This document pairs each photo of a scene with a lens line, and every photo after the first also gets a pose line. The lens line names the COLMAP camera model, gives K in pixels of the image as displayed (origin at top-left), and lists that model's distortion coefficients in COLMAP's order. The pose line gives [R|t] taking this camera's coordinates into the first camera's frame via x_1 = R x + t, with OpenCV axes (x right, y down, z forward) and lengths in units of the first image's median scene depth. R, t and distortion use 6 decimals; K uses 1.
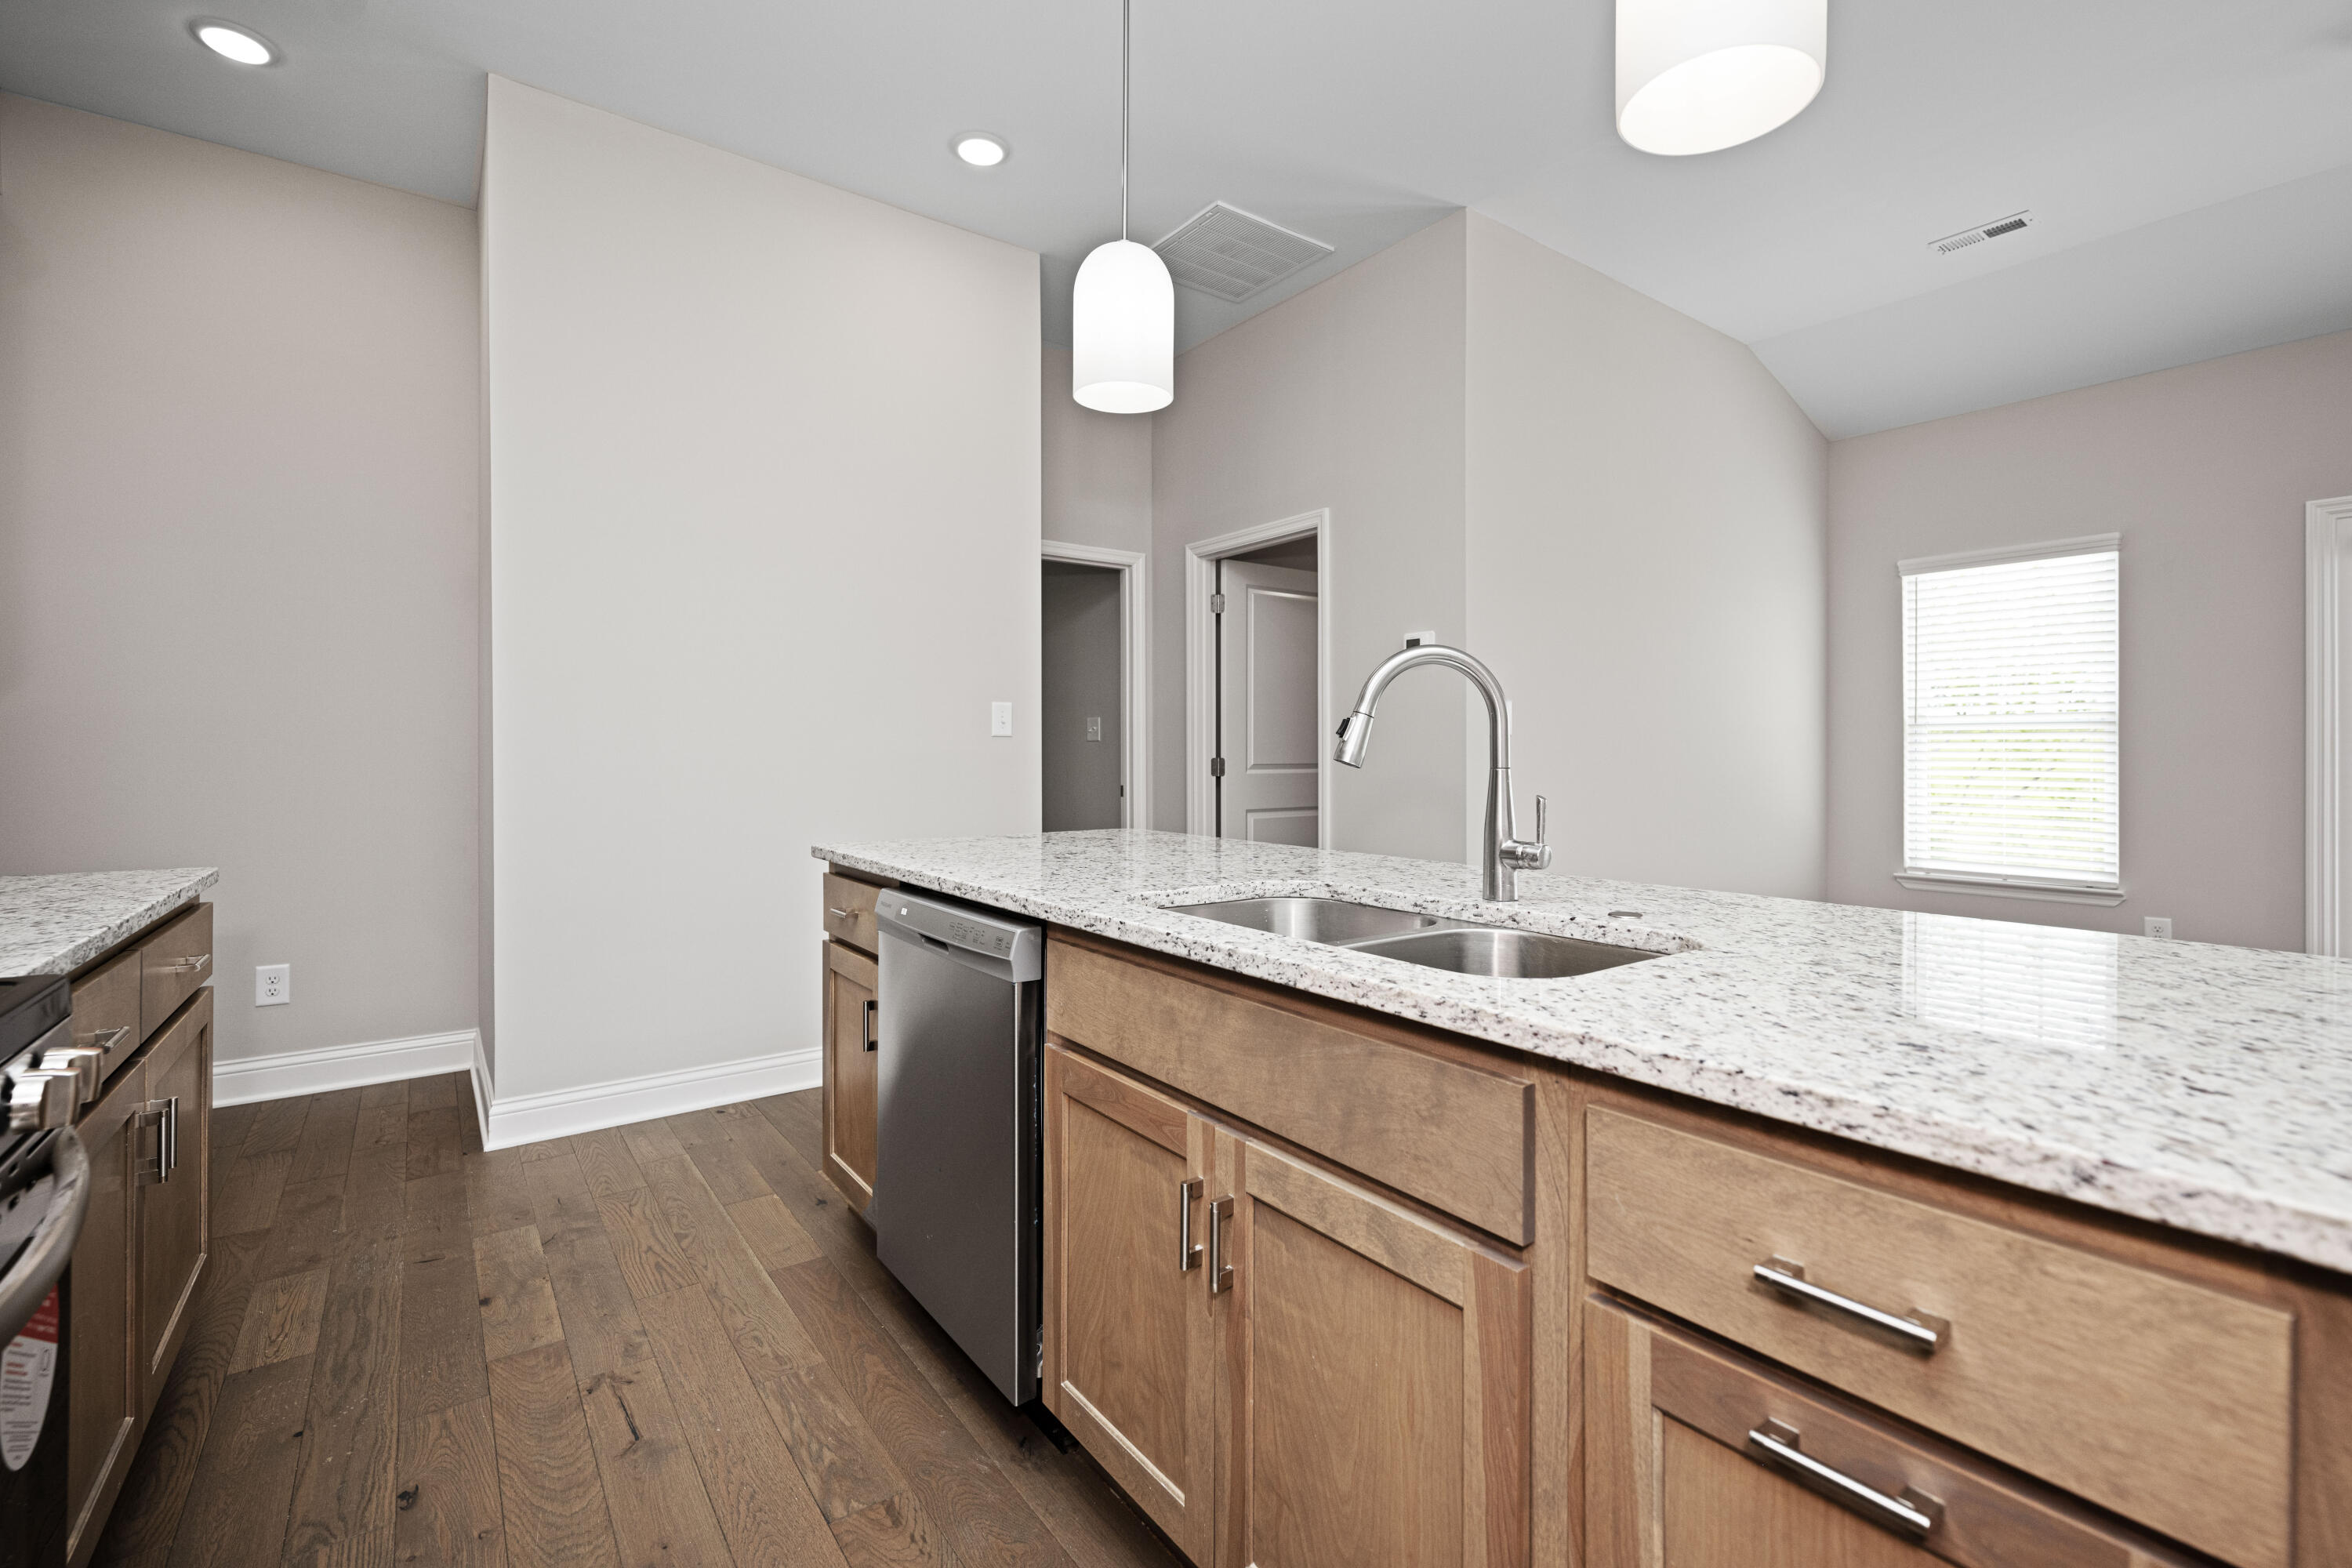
lens RADIAL K [[1023.3, 0, 1176.1], [0, 1023.3, 744.8], [0, 0, 1]] dist [-0.000400, 0.000037]
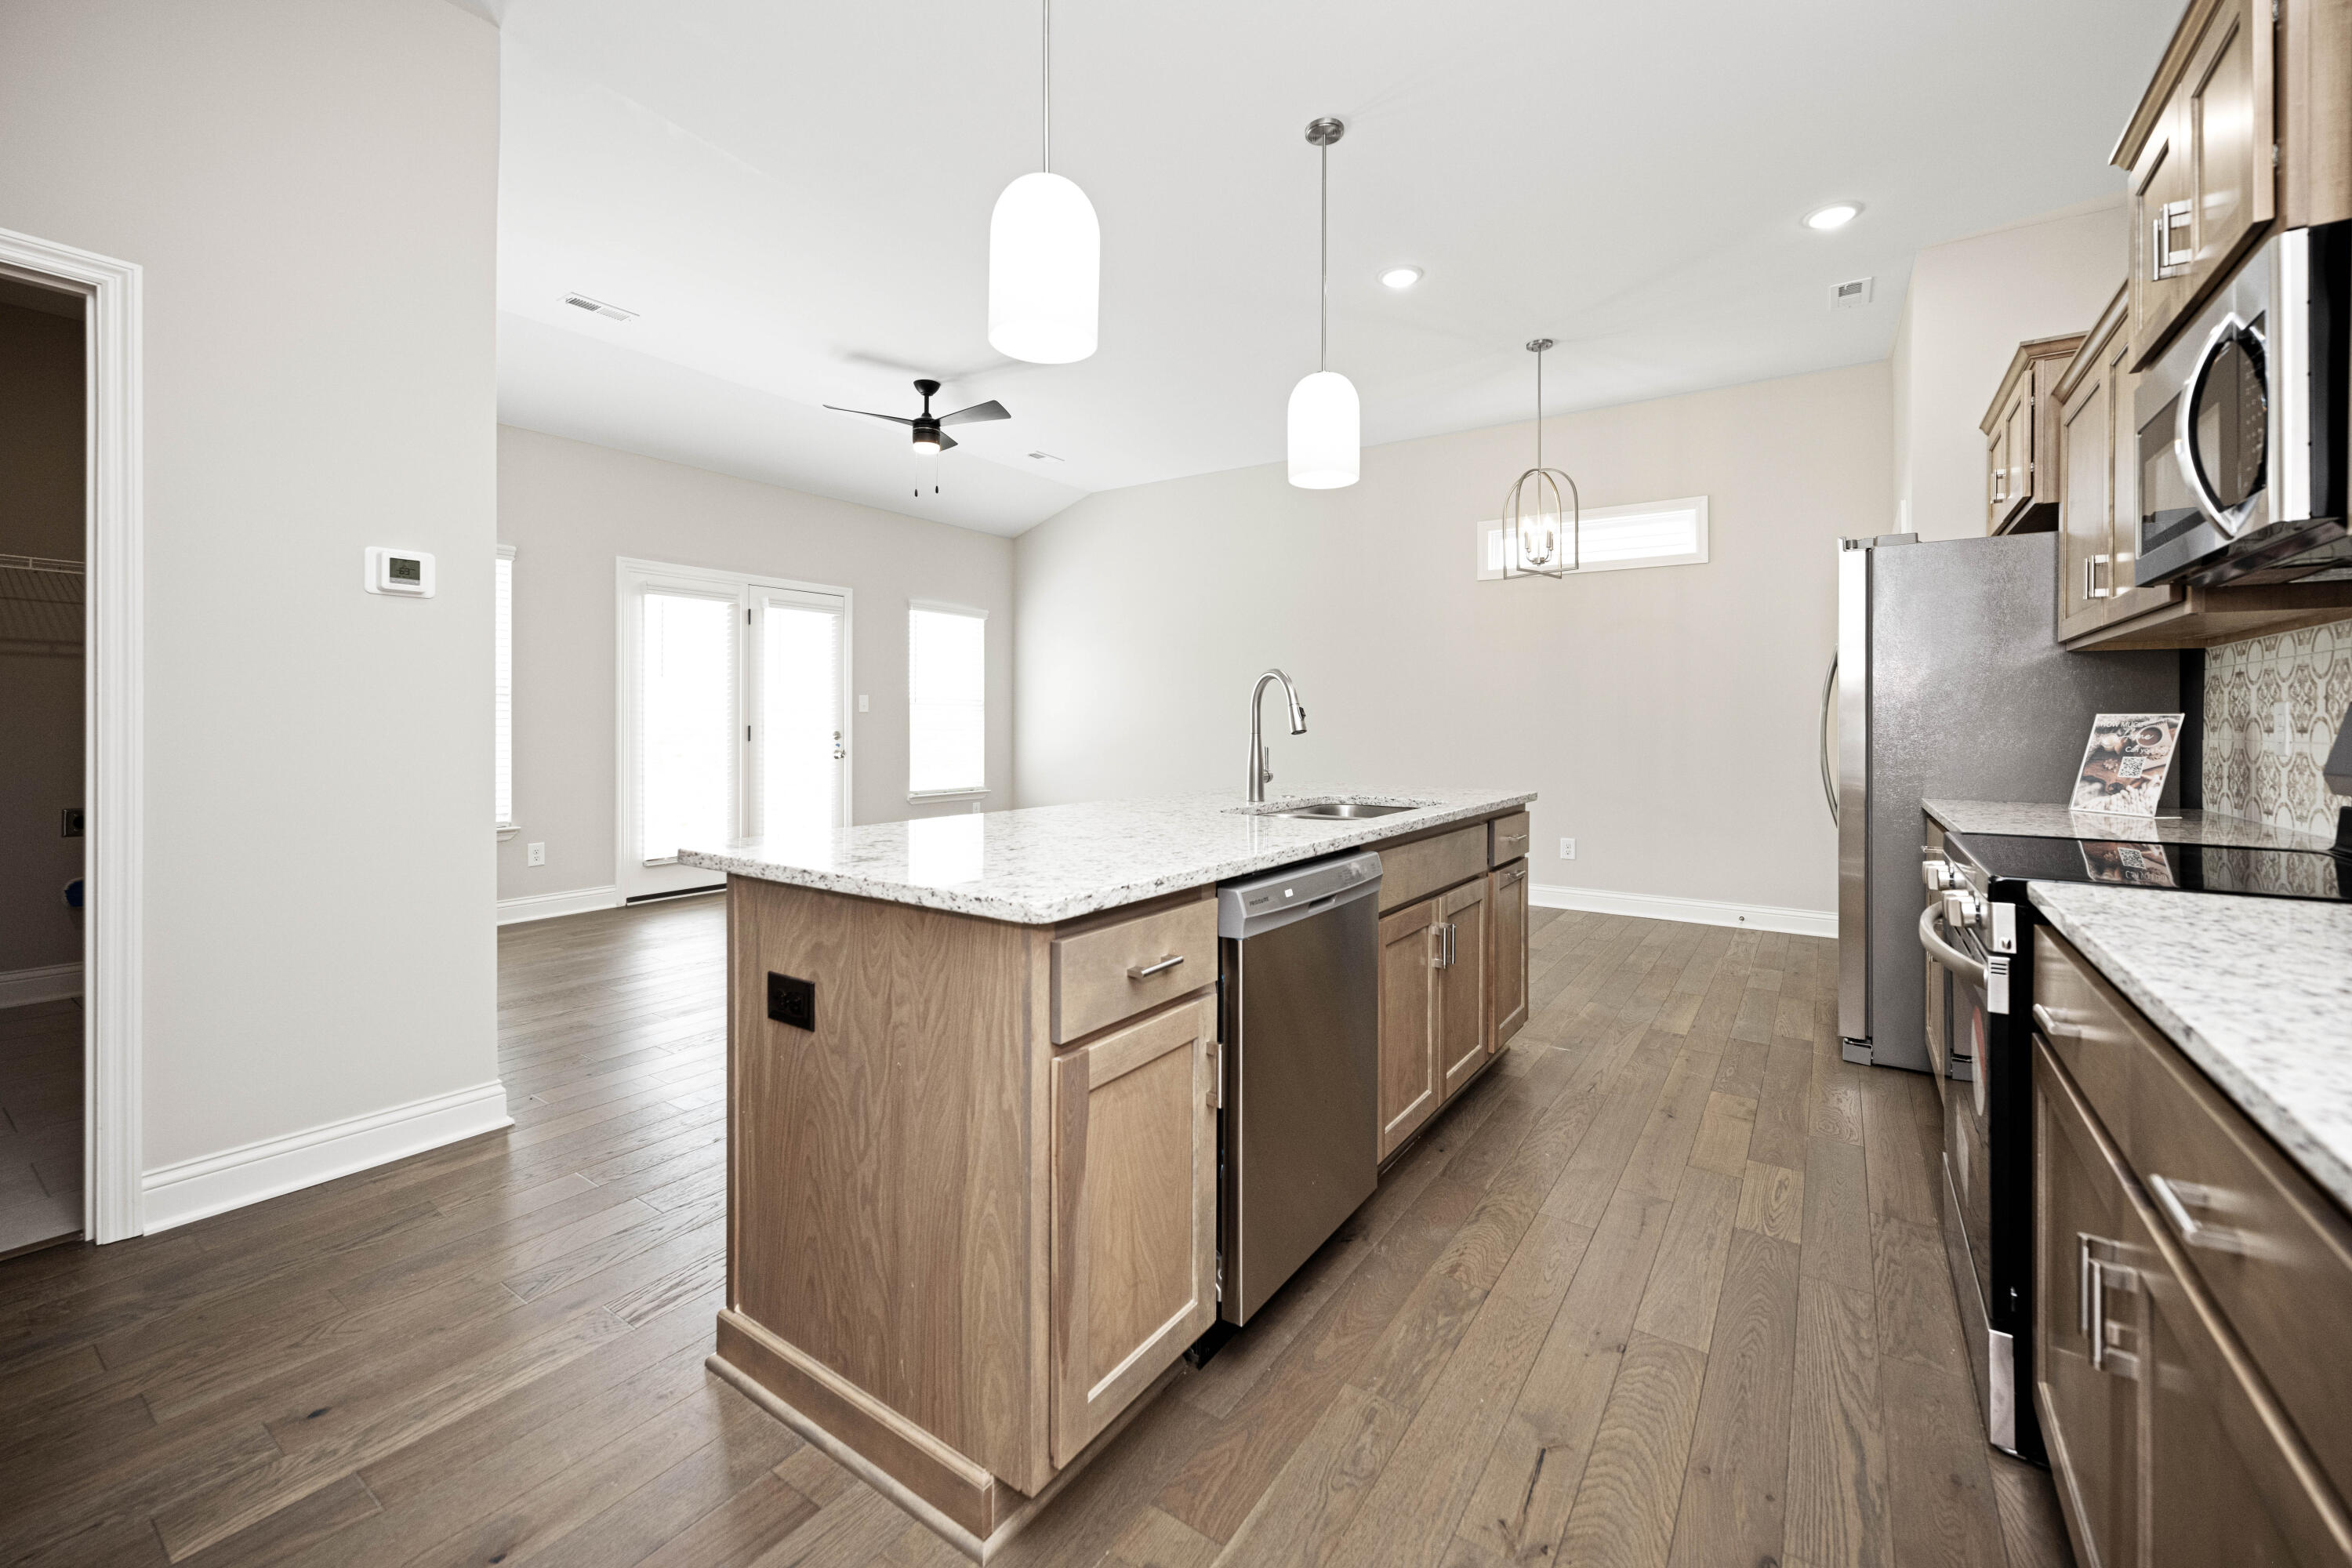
lens RADIAL K [[950.7, 0, 1186.2], [0, 950.7, 727.1], [0, 0, 1]] dist [-0.003457, -0.000442]
pose [[-0.329727, -0.009435, 0.944029, -1.131669], [-0.006357, 0.999950, 0.007773, 0.003763], [-0.944055, -0.003439, -0.329770, 1.464269]]
